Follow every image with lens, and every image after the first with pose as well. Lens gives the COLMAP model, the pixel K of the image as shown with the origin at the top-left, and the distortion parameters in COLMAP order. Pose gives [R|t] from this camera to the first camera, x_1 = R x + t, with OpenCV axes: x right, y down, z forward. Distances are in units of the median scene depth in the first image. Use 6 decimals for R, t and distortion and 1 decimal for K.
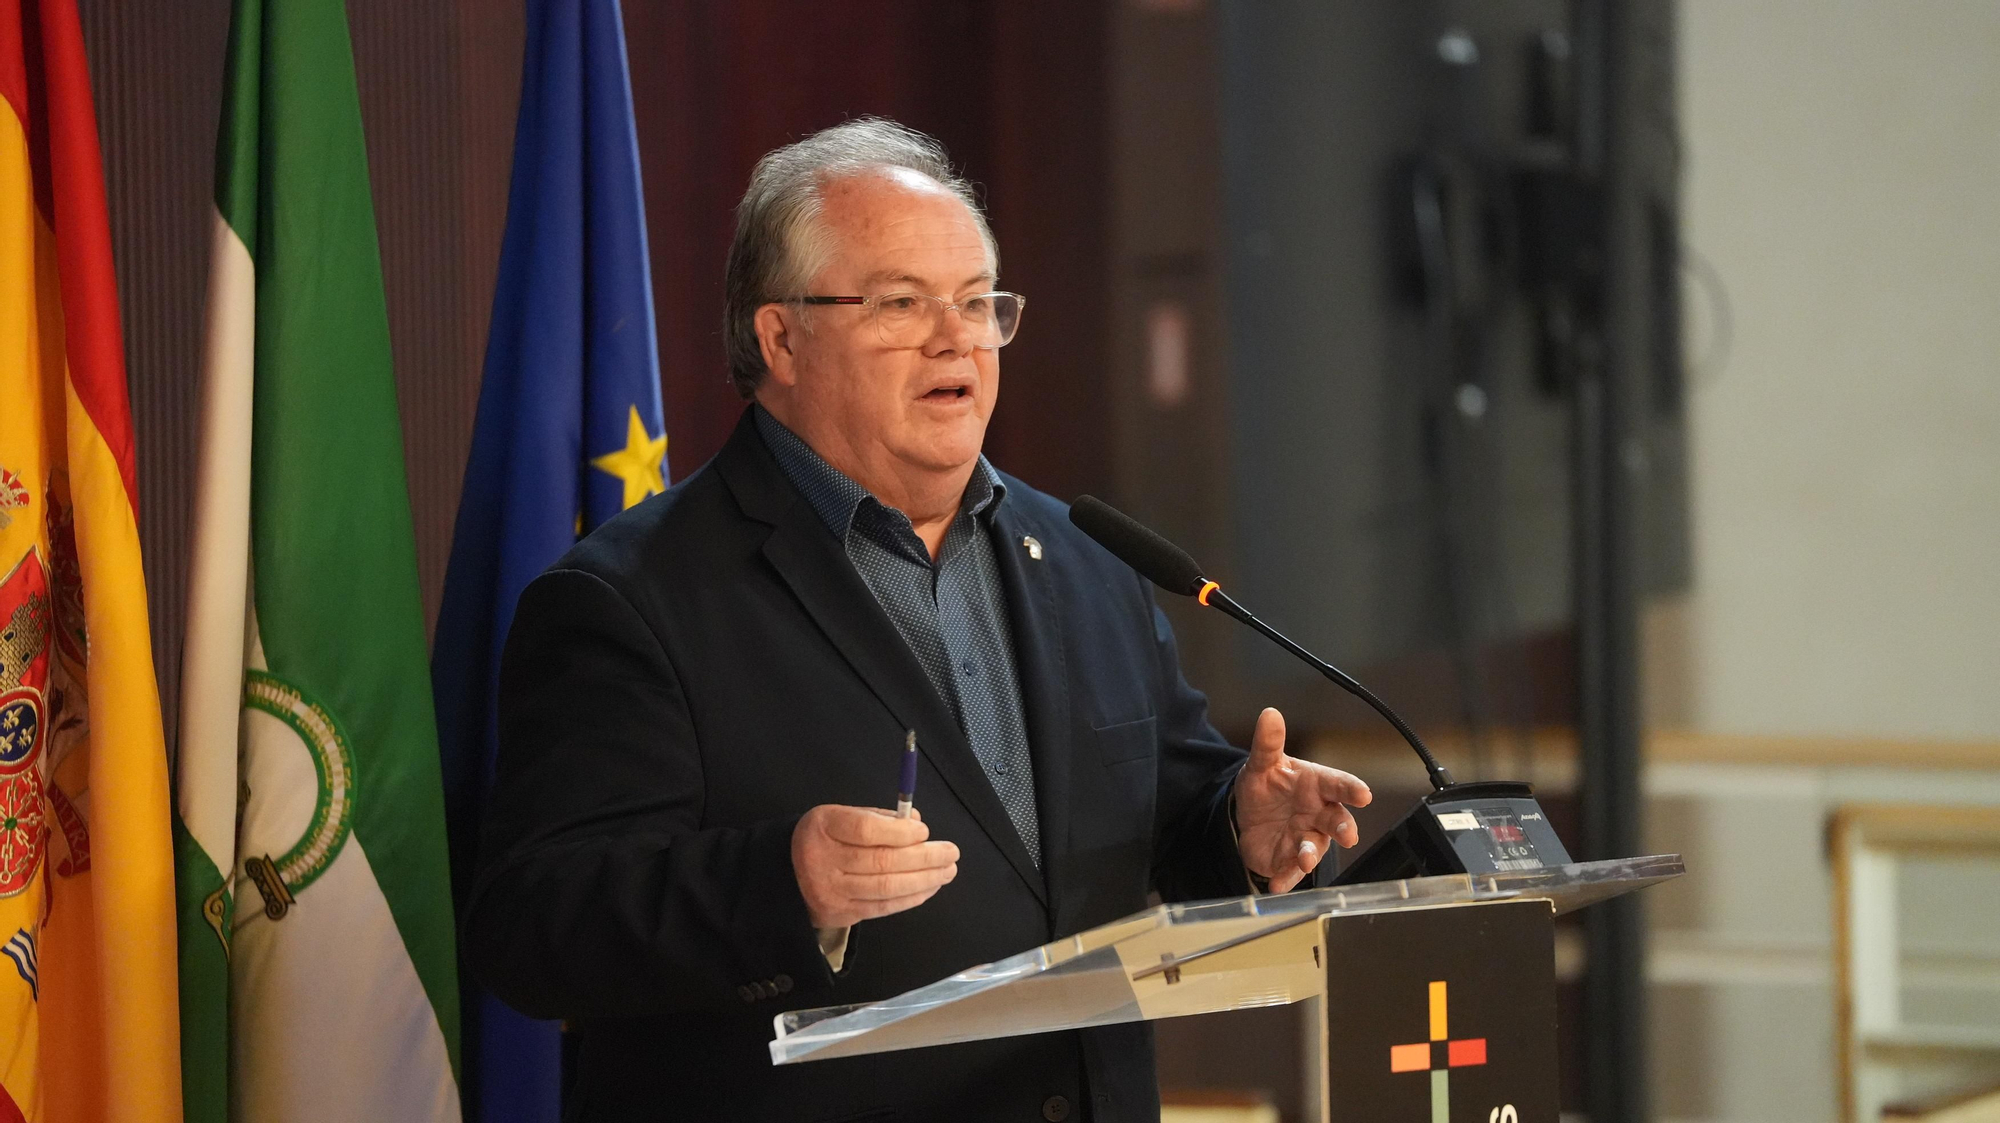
lens RADIAL K [[11813.4, 0, 995.5], [0, 11813.4, 564.6], [0, 0, 1]] dist [2.600094, 0.000000]
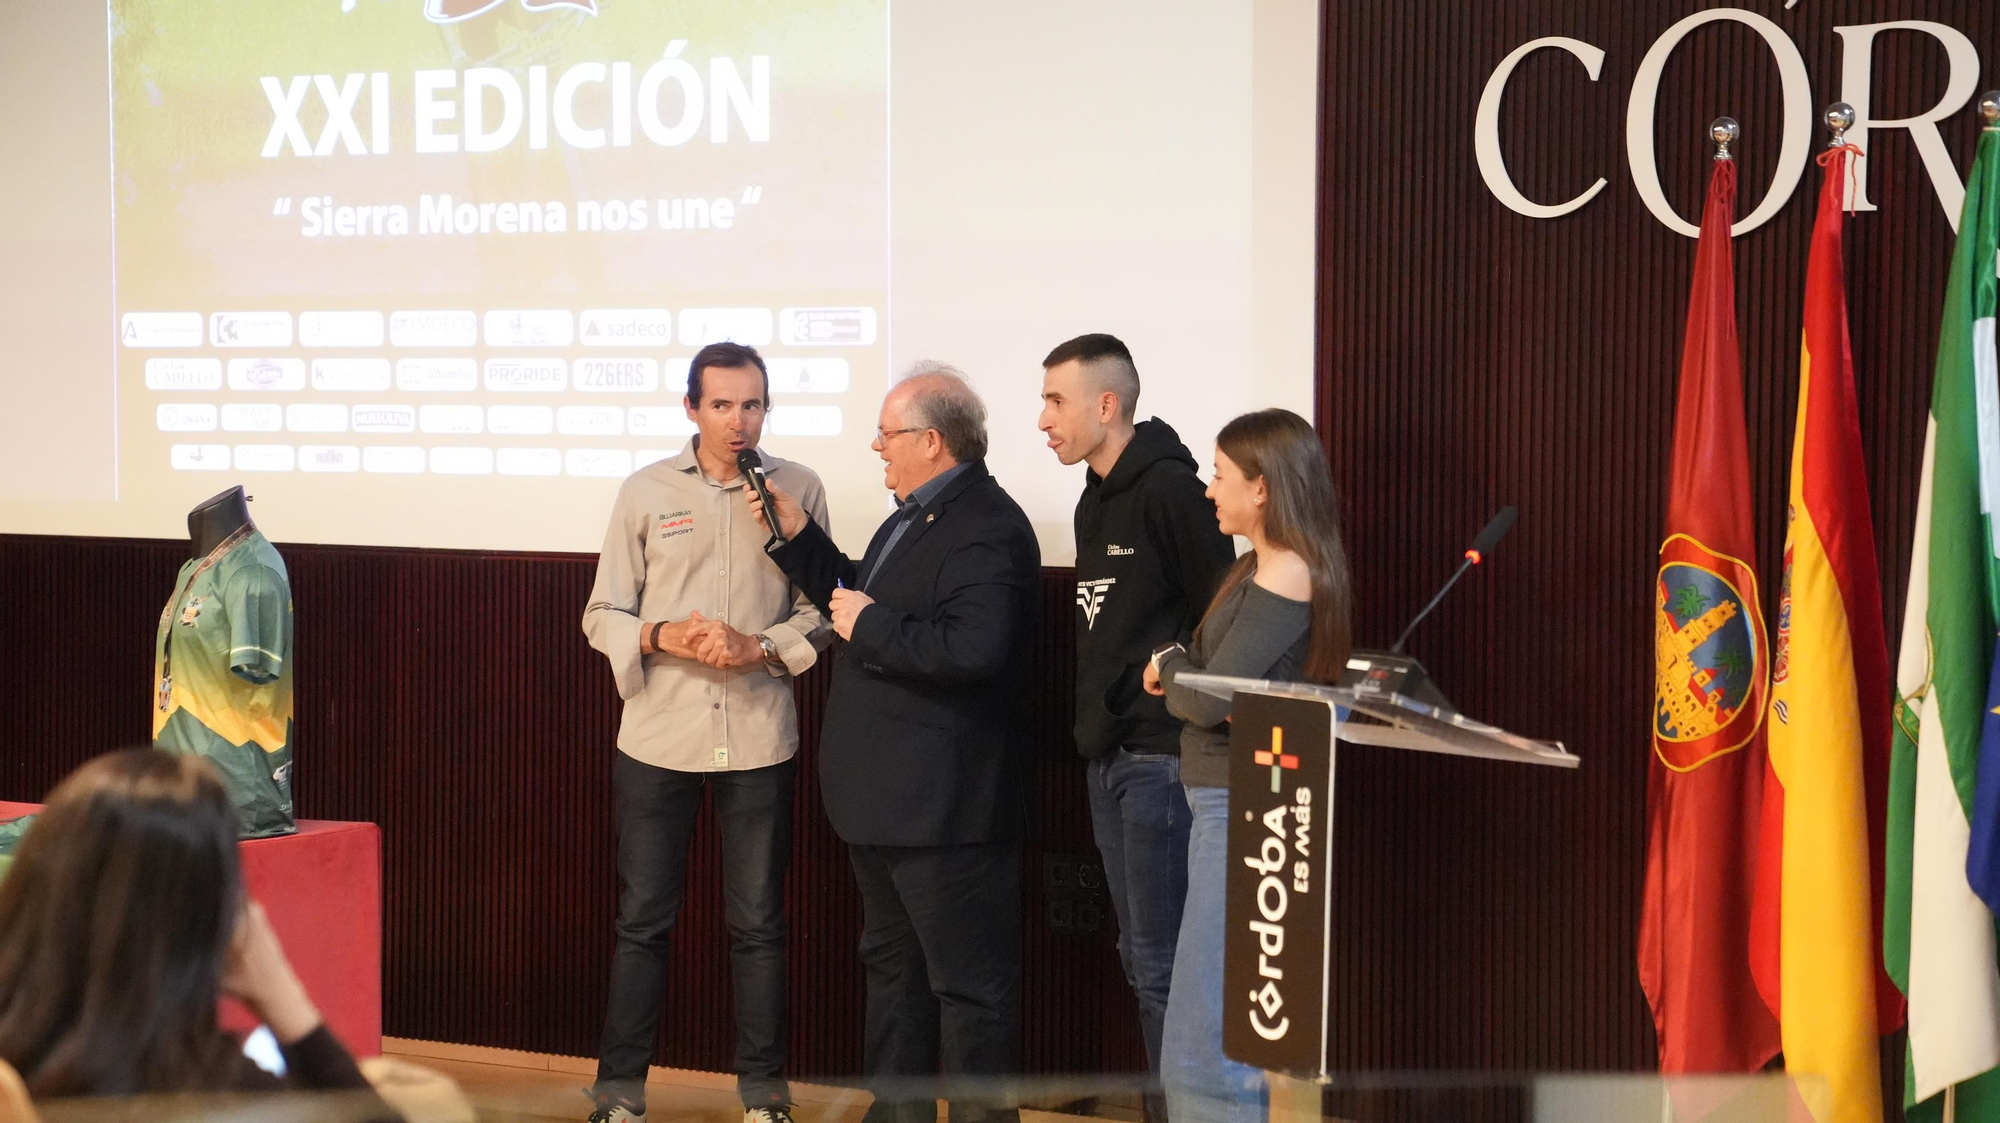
lens RADIAL K [[4083.4, 0, 996.4], [0, 4083.4, 542.2], [0, 0, 1]] dist [0.058422, 0.000000]
pose [[-0.226782, 0.043279, -0.972983, 0.712625], [-0.050743, 0.997130, 0.056180, -0.036459], [0.972623, 0.062113, -0.223935, 0.991534]]
